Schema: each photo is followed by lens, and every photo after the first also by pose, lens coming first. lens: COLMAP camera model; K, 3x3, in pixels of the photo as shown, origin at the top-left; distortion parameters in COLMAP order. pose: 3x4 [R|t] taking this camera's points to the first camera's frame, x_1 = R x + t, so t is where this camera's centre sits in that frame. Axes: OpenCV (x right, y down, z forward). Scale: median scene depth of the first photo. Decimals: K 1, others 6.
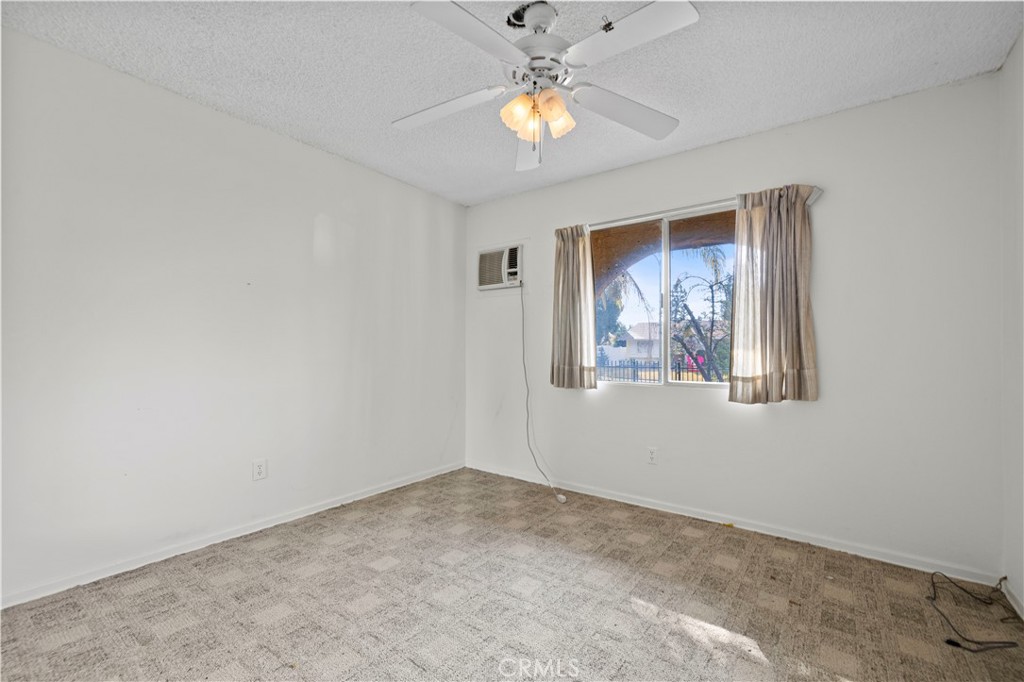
lens RADIAL K [[441.2, 0, 508.1], [0, 441.2, 343.9], [0, 0, 1]] dist [-0.000800, 0.000051]
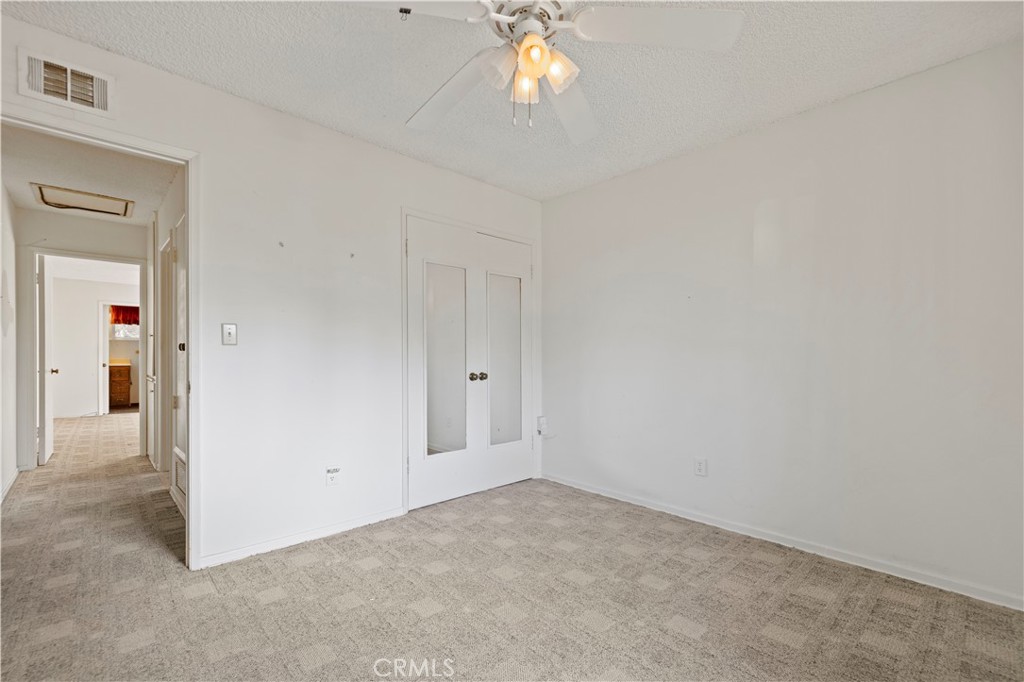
lens RADIAL K [[441.2, 0, 508.1], [0, 441.2, 349.8], [0, 0, 1]] dist [-0.000800, 0.000051]
pose [[-0.162217, -0.018602, -0.986580, 0.612907], [0.003947, 0.999802, -0.019500, 0.017396], [0.986747, -0.007057, -0.162111, 0.735691]]
